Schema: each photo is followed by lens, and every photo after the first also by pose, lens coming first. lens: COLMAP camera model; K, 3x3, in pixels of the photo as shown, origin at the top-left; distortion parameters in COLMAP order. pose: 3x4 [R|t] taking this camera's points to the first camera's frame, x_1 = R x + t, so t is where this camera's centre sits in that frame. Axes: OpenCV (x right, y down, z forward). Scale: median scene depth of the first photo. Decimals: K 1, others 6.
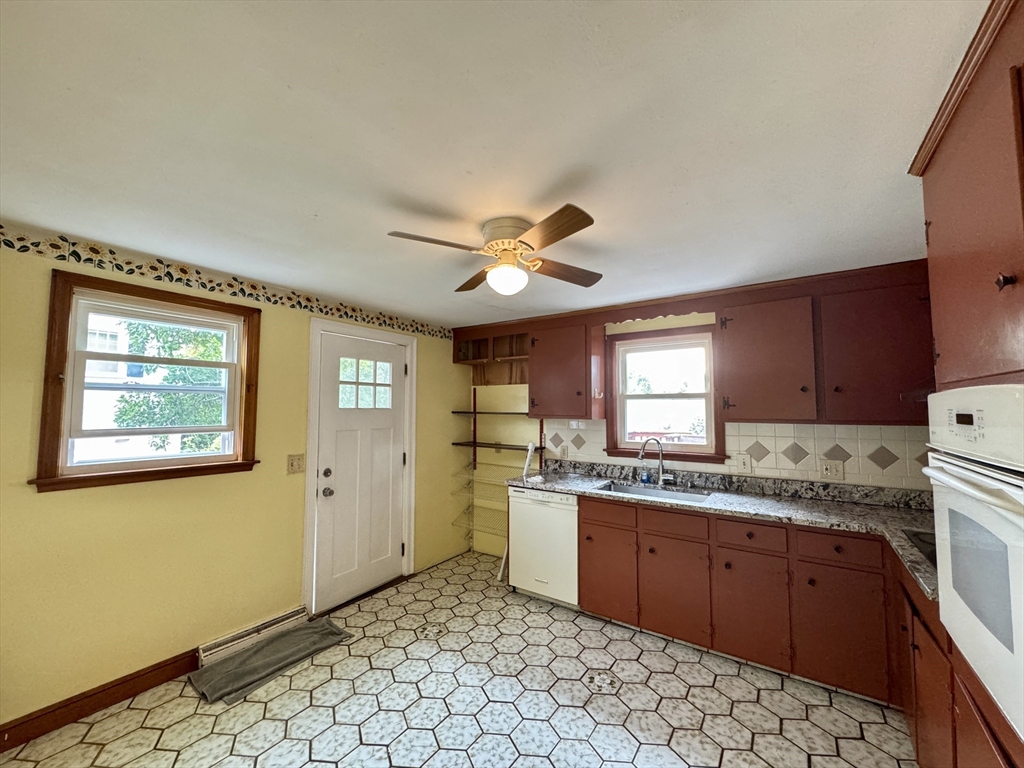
lens RADIAL K [[409.0, 0, 513.2], [0, 409.0, 384.3], [0, 0, 1]] dist [-0.004442, -0.000445]
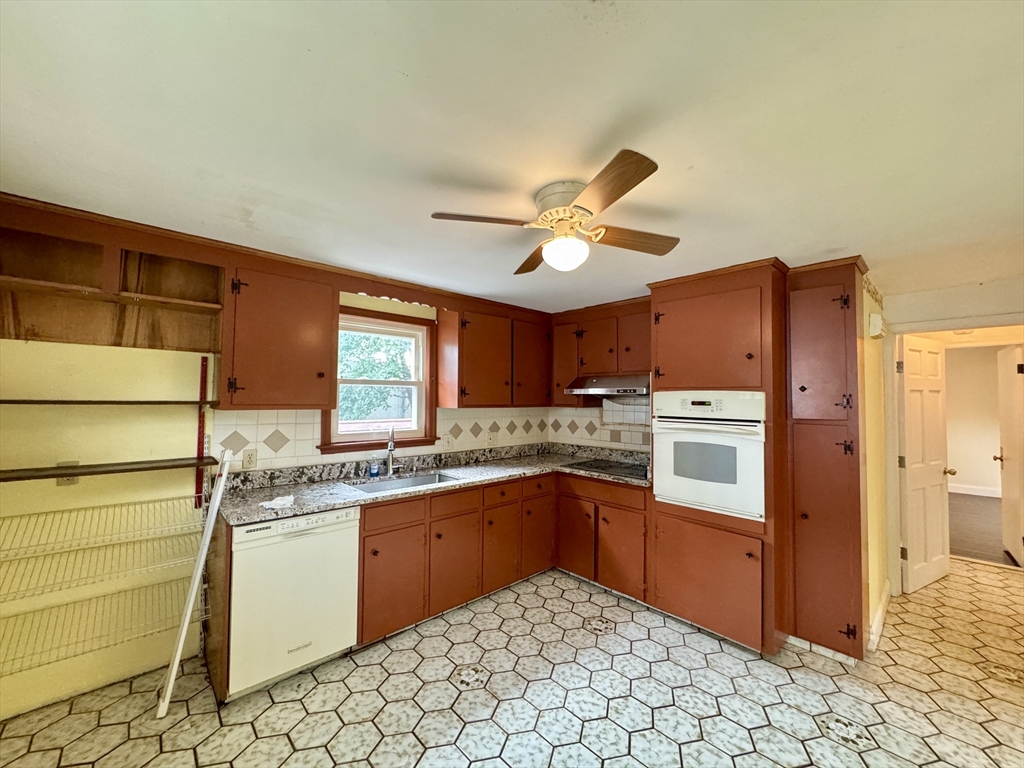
lens RADIAL K [[409.0, 0, 511.3], [0, 409.0, 386.3], [0, 0, 1]] dist [-0.004442, -0.000445]
pose [[0.209433, 0.026929, 0.977452, -0.562455], [-0.069446, 0.997506, -0.012601, 0.032407], [-0.975354, -0.065241, 0.210781, 0.570532]]
